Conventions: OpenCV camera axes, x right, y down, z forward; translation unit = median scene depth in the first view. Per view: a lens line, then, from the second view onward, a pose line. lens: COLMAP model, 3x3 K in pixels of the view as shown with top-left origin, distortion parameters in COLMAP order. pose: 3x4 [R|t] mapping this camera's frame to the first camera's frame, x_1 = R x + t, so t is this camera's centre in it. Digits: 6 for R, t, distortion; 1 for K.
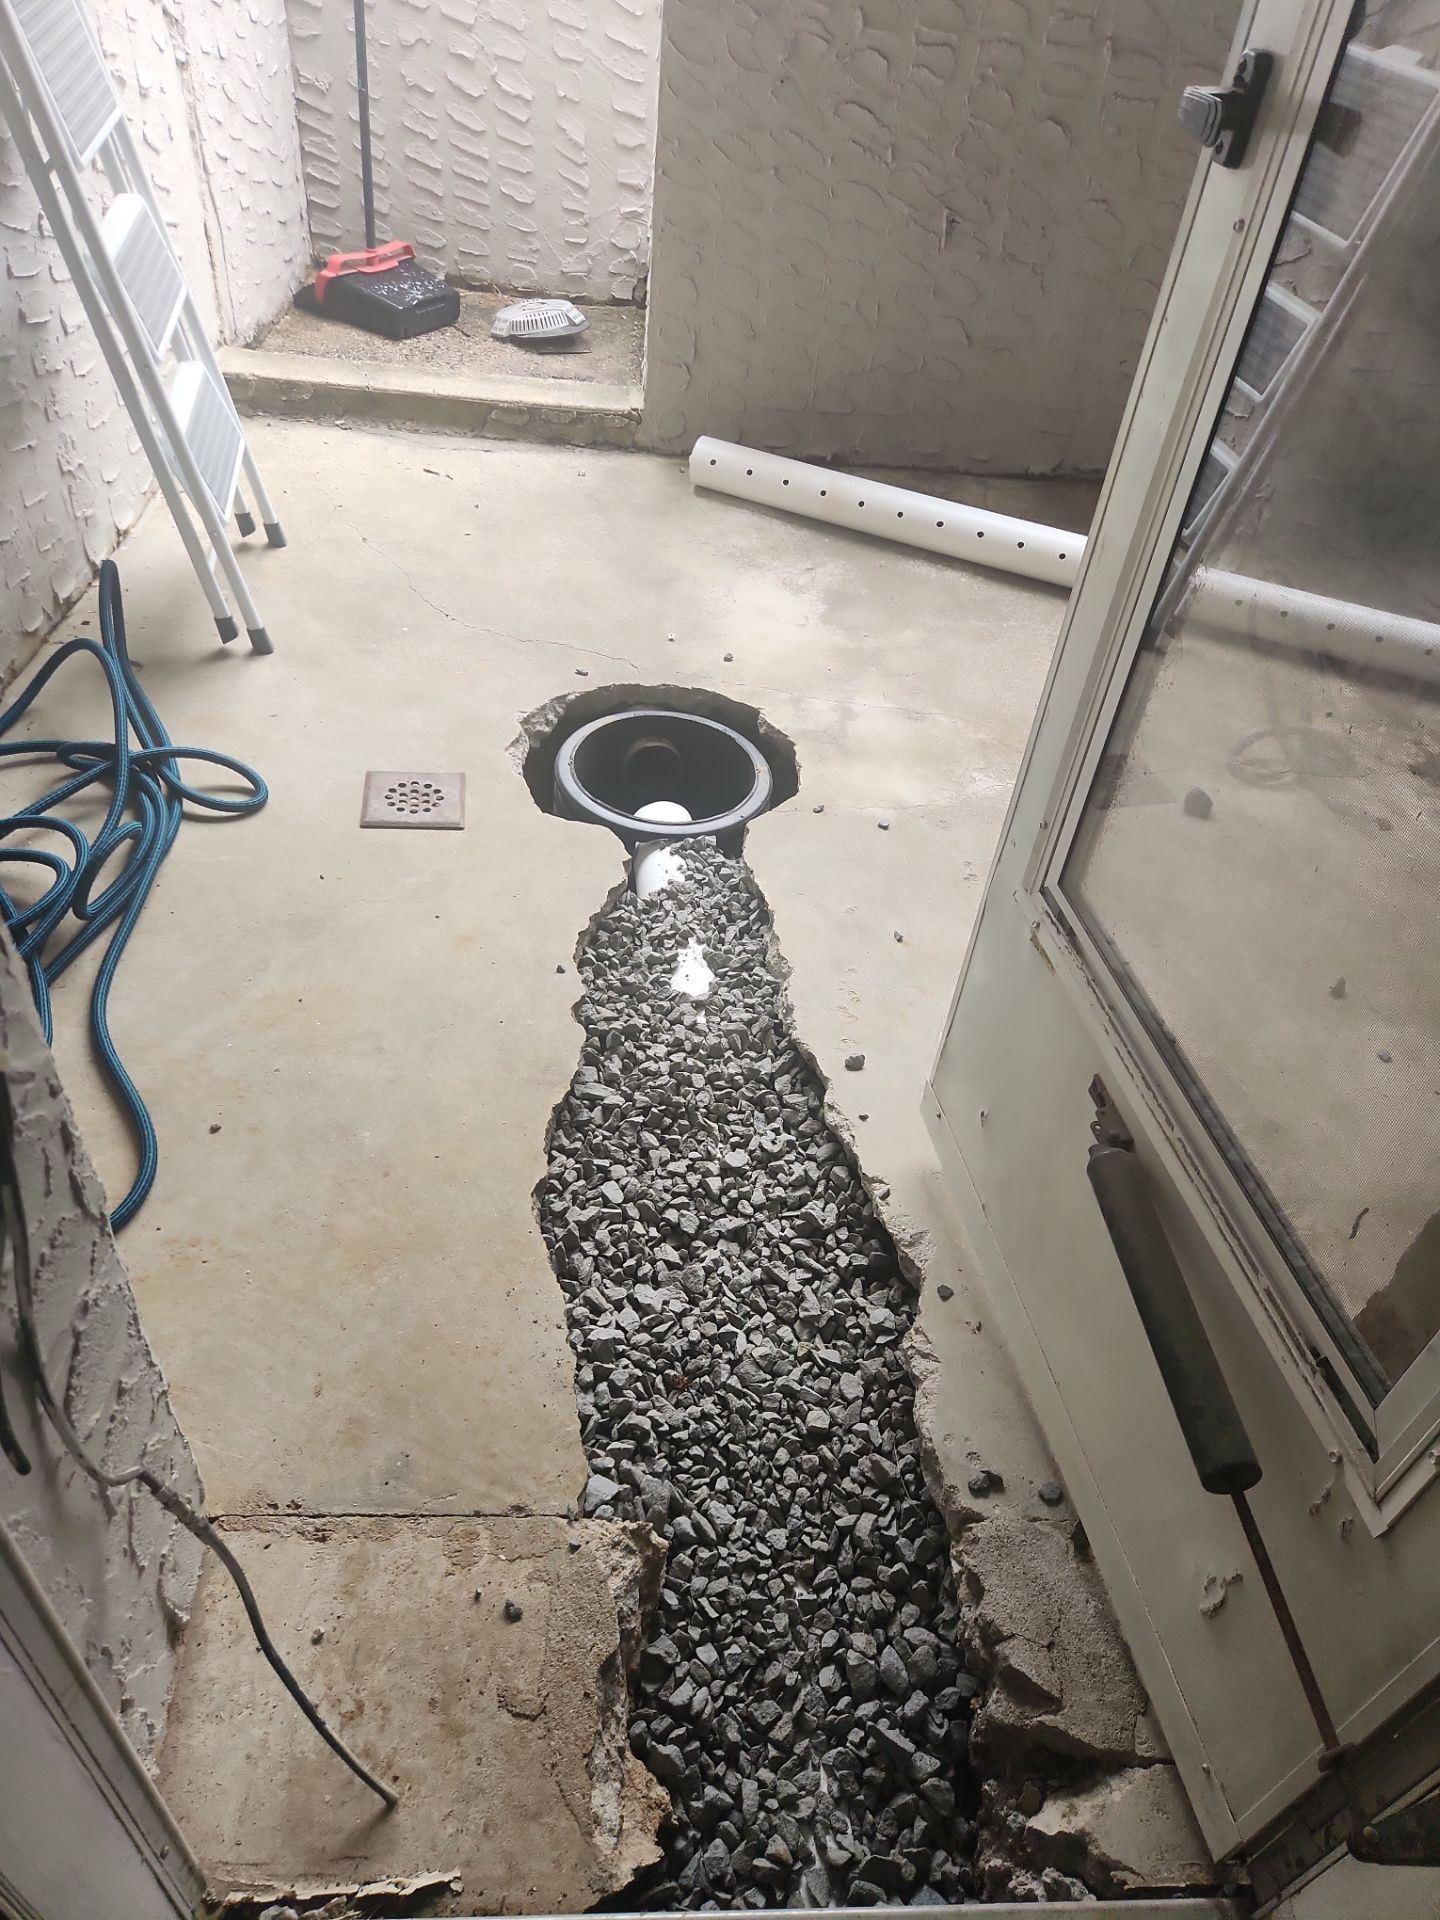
lens RADIAL K [[1458.6, 0, 720.0], [0, 1458.6, 960.0], [0, 0, 1]] dist [0.086114, -0.122194]
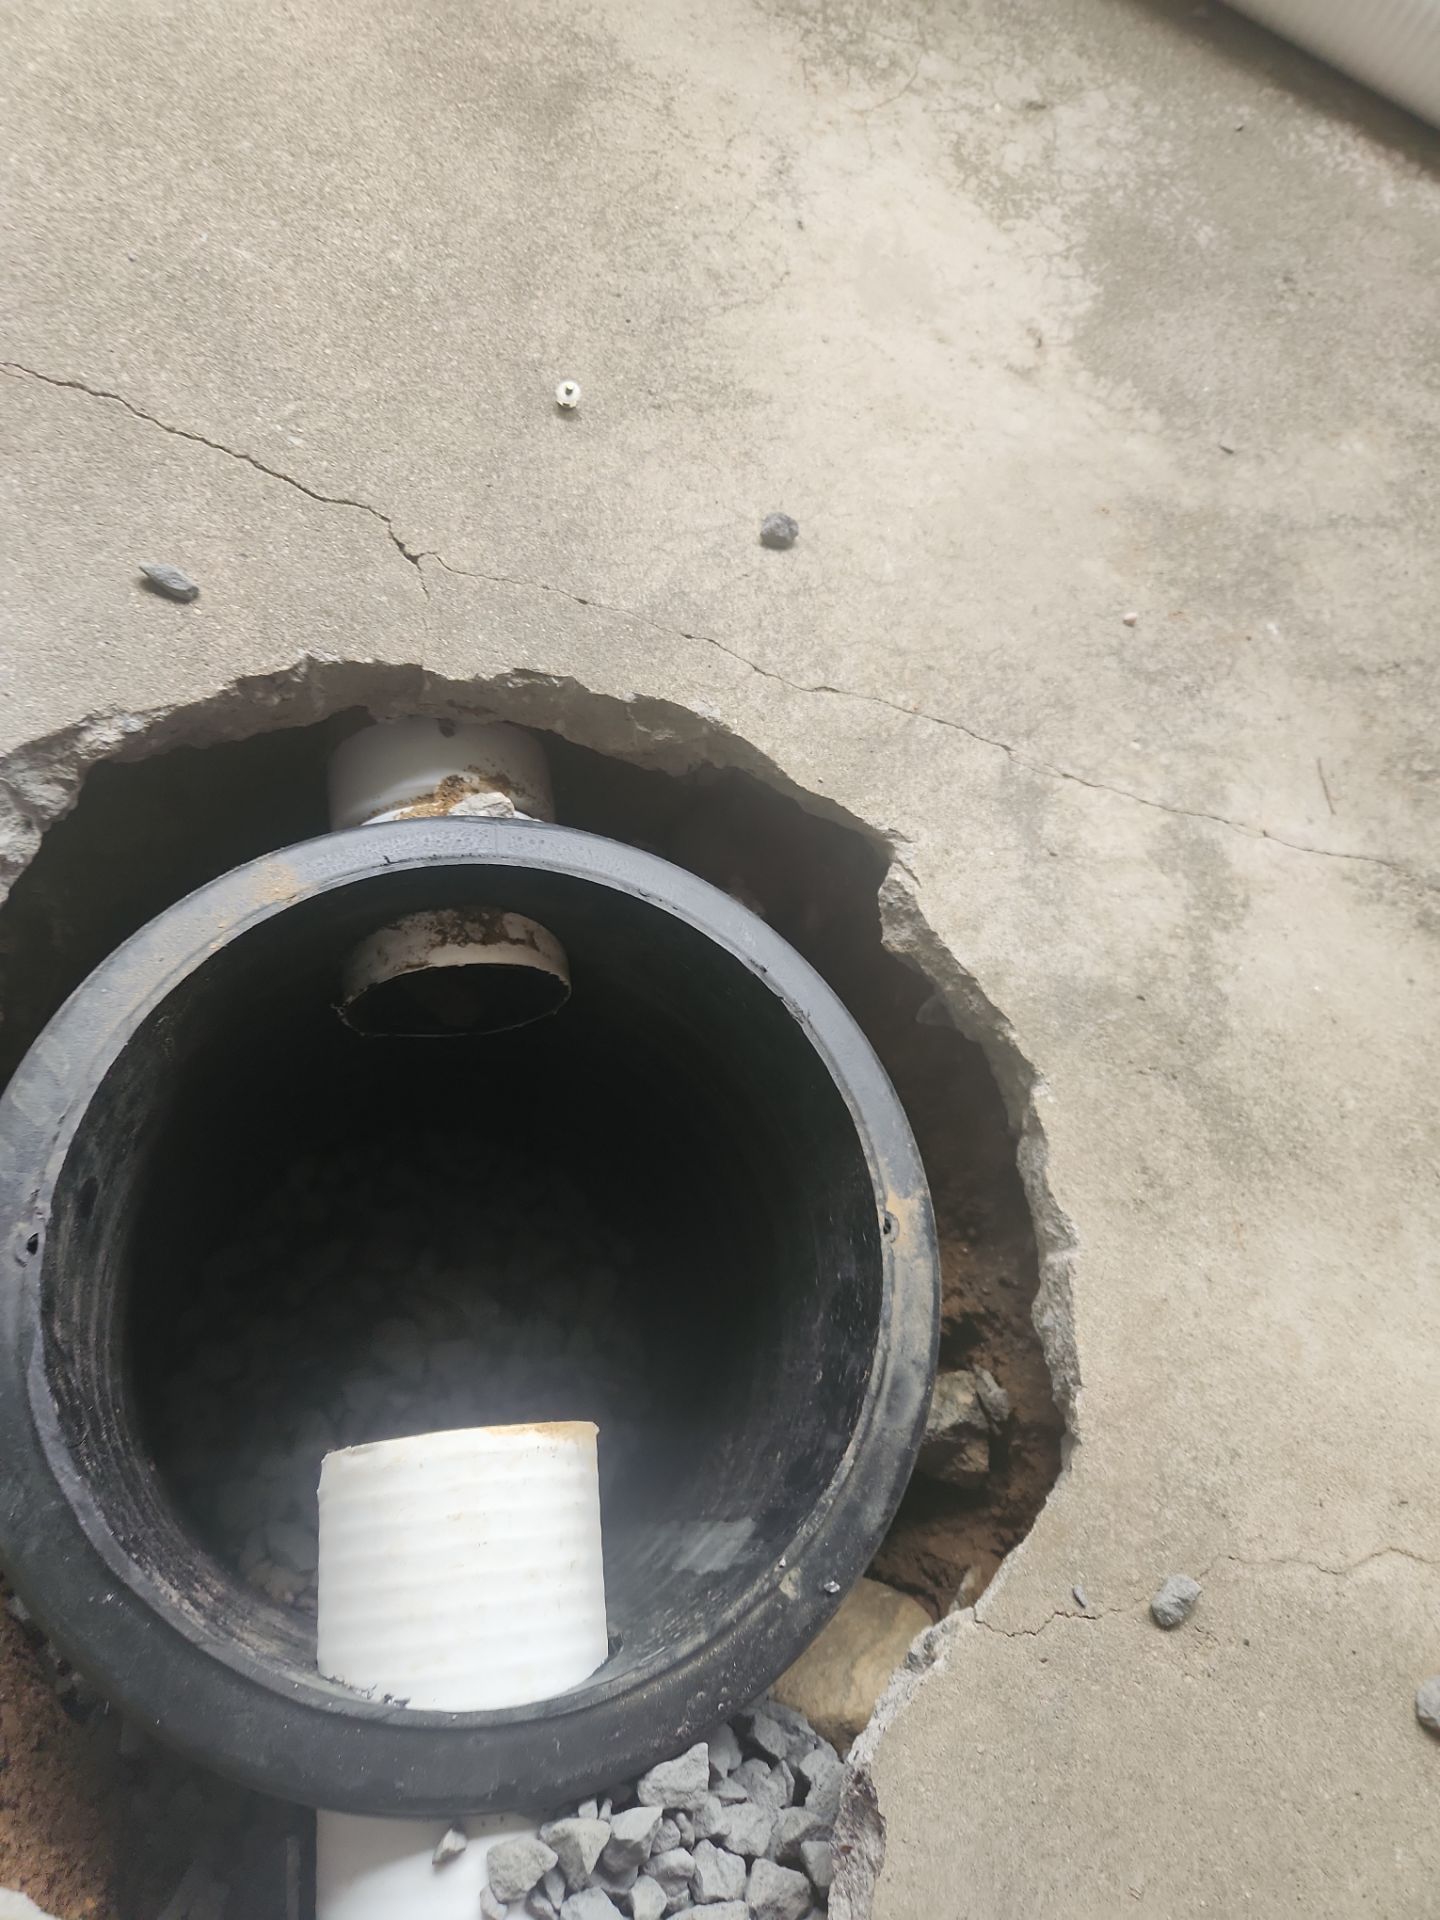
lens RADIAL K [[1458.6, 0, 720.0], [0, 1458.6, 960.0], [0, 0, 1]] dist [0.086114, -0.122194]
pose [[0.983438, 0.086314, 0.159372, -0.040533], [-0.141432, 0.915357, 0.376987, -0.237367], [-0.113343, -0.393284, 0.912404, 0.741988]]
